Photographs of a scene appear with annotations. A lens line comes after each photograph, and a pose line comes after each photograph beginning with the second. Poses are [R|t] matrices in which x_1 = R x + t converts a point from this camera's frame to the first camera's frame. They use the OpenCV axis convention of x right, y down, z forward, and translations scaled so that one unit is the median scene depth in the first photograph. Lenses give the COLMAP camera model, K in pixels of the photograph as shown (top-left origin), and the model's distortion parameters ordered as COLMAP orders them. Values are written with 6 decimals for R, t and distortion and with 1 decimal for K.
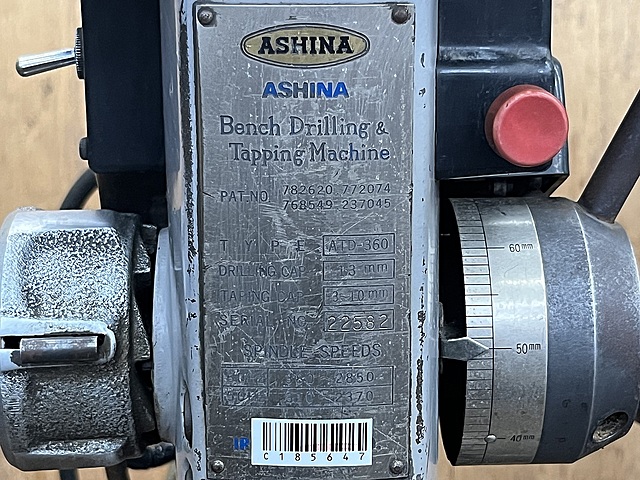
lens RADIAL K [[1335.5, 0, 320.0], [0, 1335.5, 240.0], [0, 0, 1]] dist [0.023192, 0.003478]
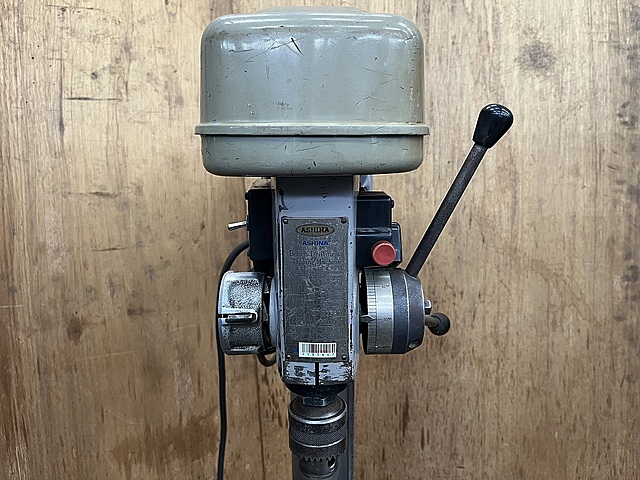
lens RADIAL K [[489.1, 0, 320.0], [0, 489.1, 240.0], [0, 0, 1]] dist [0.027931, -0.075350]
pose [[0.999476, 0.002776, -0.032236, 0.033760], [-0.003751, 0.999535, -0.030249, -0.070944], [0.032137, 0.030355, 0.999022, -0.172767]]
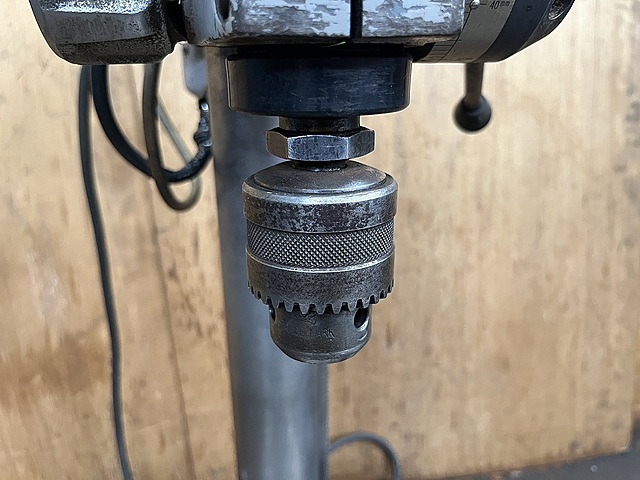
lens RADIAL K [[507.2, 0, 320.0], [0, 507.2, 240.0], [0, 0, 1]] dist [0.005373, -0.080188]
pose [[0.987224, -0.052857, 0.150319, -0.087874], [0.036643, 0.993403, 0.108660, 0.319481], [-0.155070, -0.101763, 0.982648, 0.599221]]
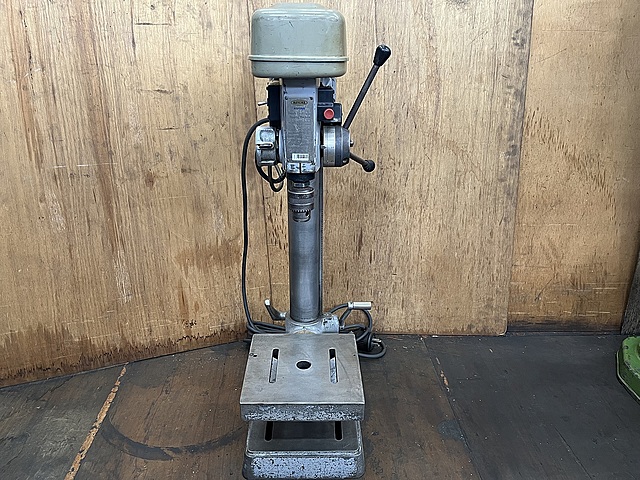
lens RADIAL K [[475.8, 0, 320.0], [0, 475.8, 240.0], [0, 0, 1]] dist [0.014589, -0.005825]
pose [[0.999815, 0.014270, -0.012912, 0.132434], [-0.012068, 0.987532, 0.156957, 0.174323], [0.014991, -0.156772, 0.987521, -1.568491]]
